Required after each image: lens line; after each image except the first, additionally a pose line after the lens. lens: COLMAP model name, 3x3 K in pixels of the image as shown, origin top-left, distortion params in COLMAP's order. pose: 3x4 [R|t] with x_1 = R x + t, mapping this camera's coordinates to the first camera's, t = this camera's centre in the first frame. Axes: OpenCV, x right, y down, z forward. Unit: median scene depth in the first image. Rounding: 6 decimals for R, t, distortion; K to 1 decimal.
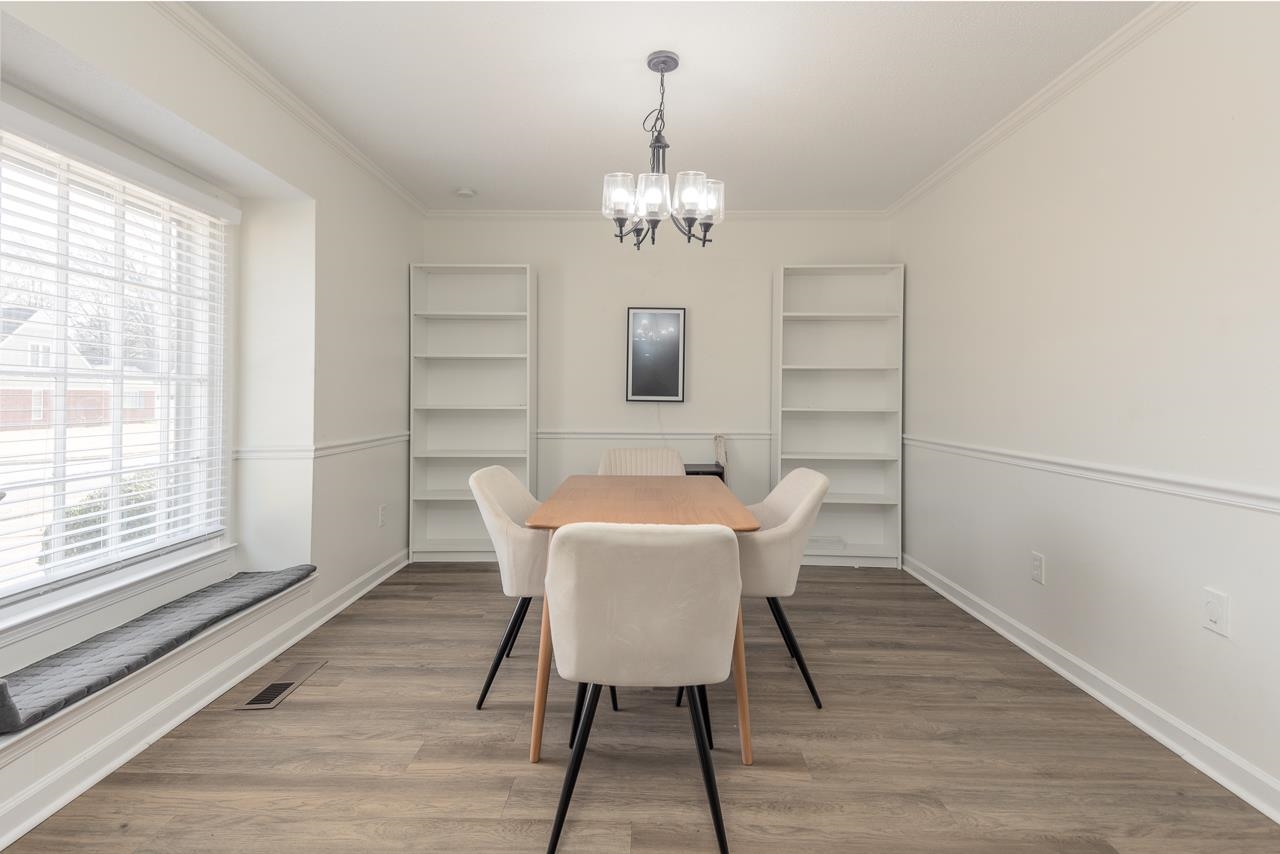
lens RADIAL K [[607.5, 0, 634.1], [0, 607.5, 400.8], [0, 0, 1]] dist [0.040485, -0.000228]
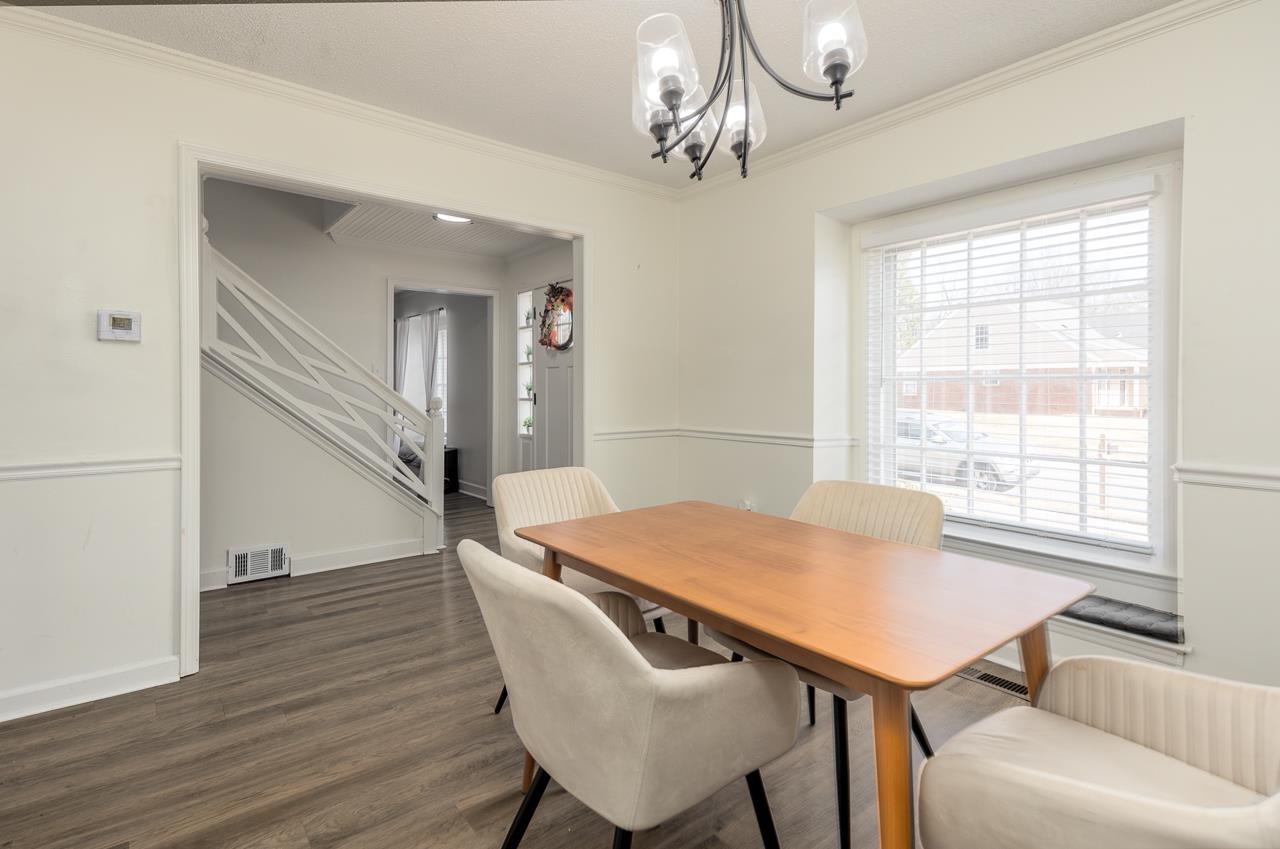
lens RADIAL K [[600.5, 0, 623.6], [0, 600.5, 390.8], [0, 0, 1]] dist [0.070744, -0.025954]
pose [[-0.771834, -0.012394, -0.635704, 0.508867], [-0.012347, 0.999914, -0.004504, 0.004212], [0.635705, 0.004372, -0.771920, 1.383328]]
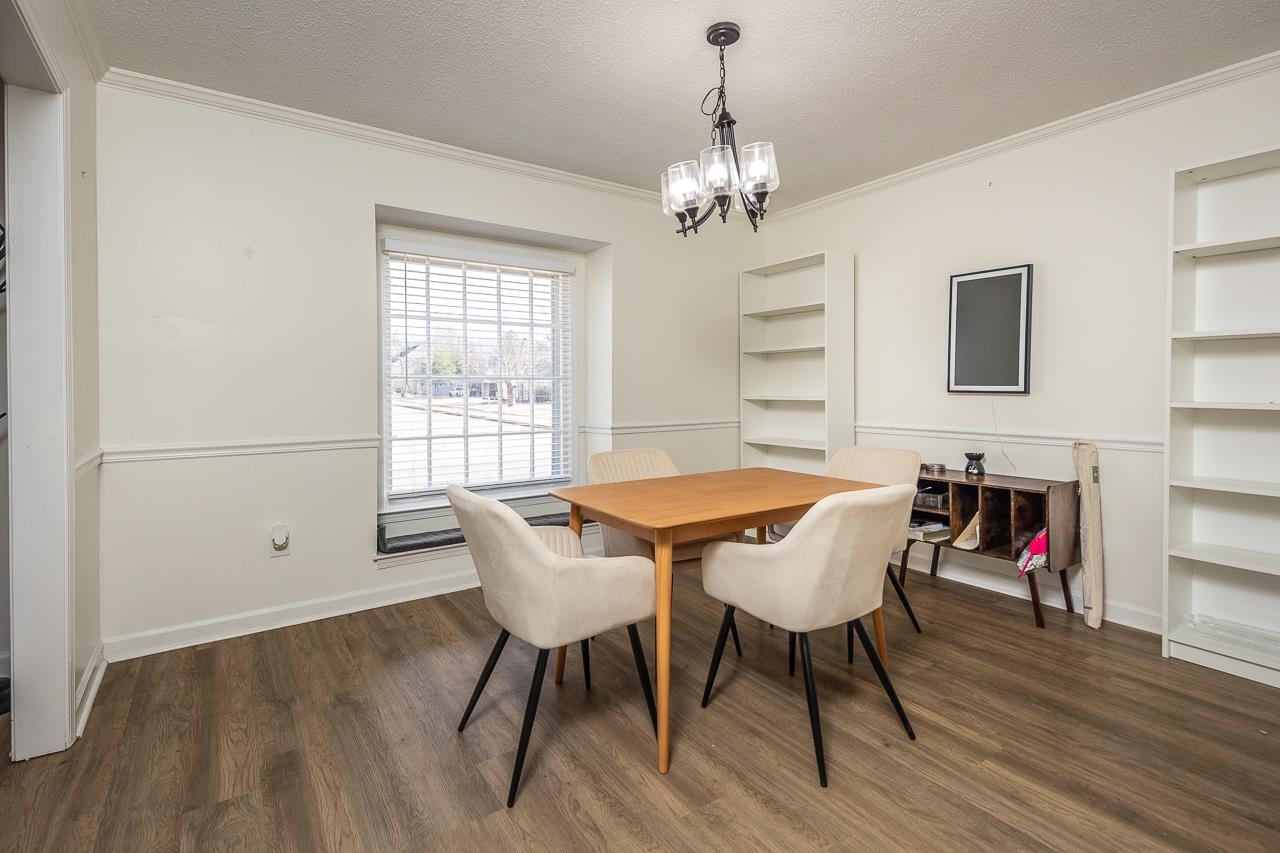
lens RADIAL K [[600.5, 0, 623.6], [0, 600.5, 392.8], [0, 0, 1]] dist [0.070744, -0.025954]
pose [[0.583075, -0.000933, -0.812418, 0.715064], [0.001087, 0.999999, -0.000368, 0.002919], [0.812418, -0.000668, 0.583075, 0.310303]]
